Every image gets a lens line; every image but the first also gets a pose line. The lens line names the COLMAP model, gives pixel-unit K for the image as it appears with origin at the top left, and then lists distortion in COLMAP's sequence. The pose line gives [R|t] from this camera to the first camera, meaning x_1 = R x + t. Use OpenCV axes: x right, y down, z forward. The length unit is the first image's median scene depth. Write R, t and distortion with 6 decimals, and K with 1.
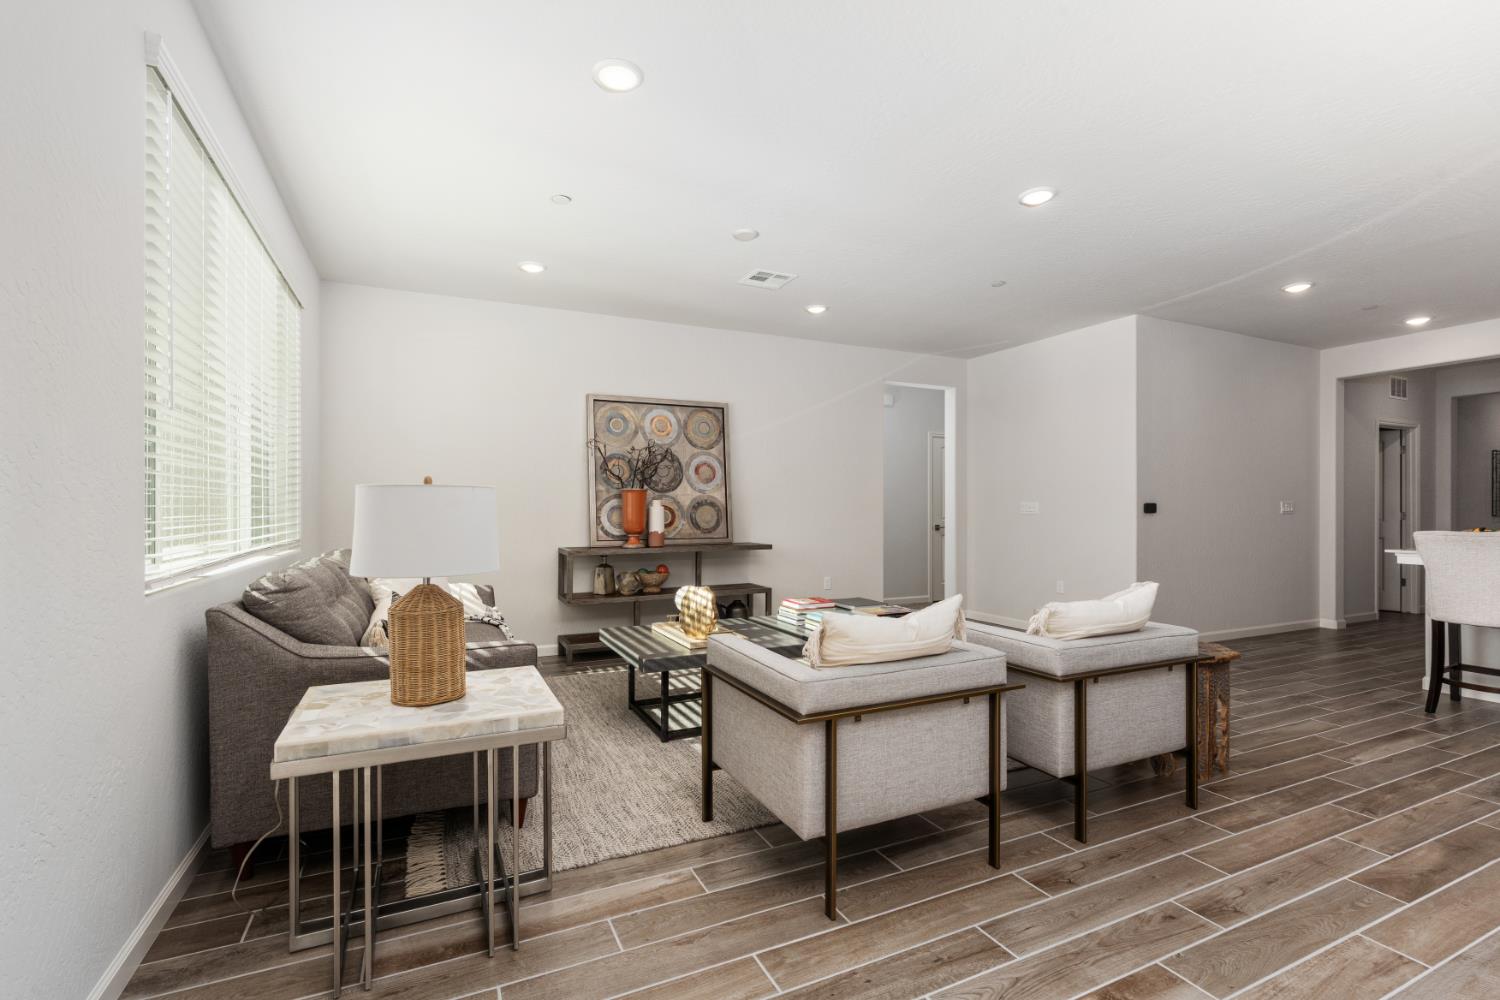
lens RADIAL K [[692.8, 0, 746.7], [0, 692.8, 496.3], [0, 0, 1]] dist [-0.005807, 0.001480]
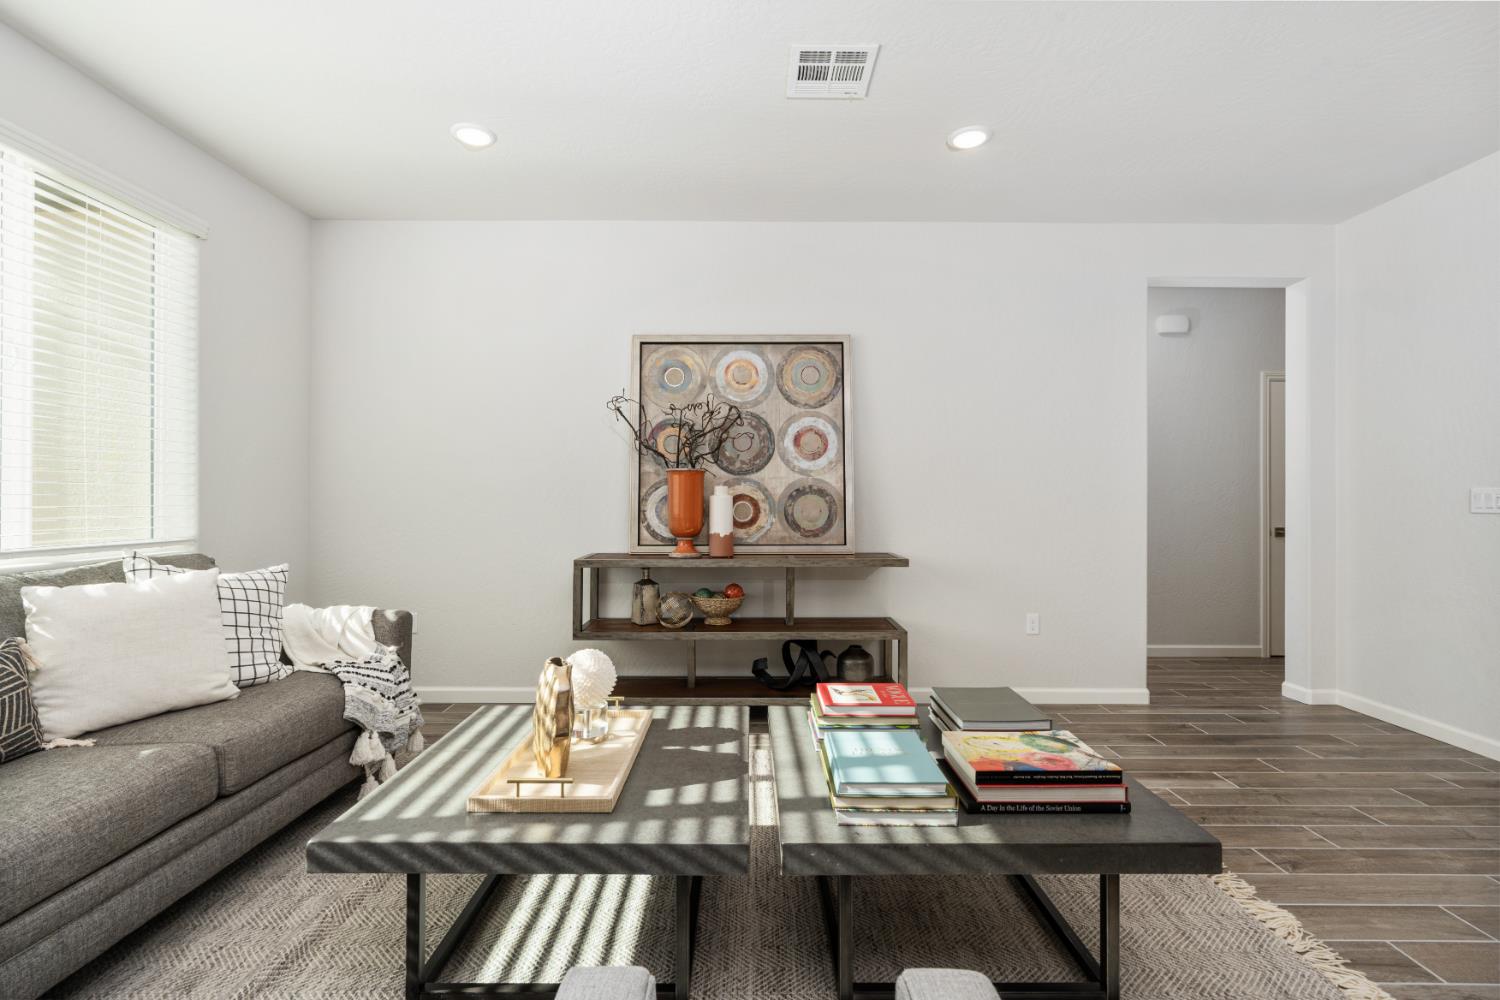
lens RADIAL K [[692.8, 0, 742.0], [0, 692.8, 494.9], [0, 0, 1]] dist [-0.005807, 0.001480]
pose [[0.907259, -0.003488, -0.420557, 0.158208], [0.006109, 0.999969, 0.004885, 0.010723], [0.420527, -0.007001, 0.907253, 0.392235]]
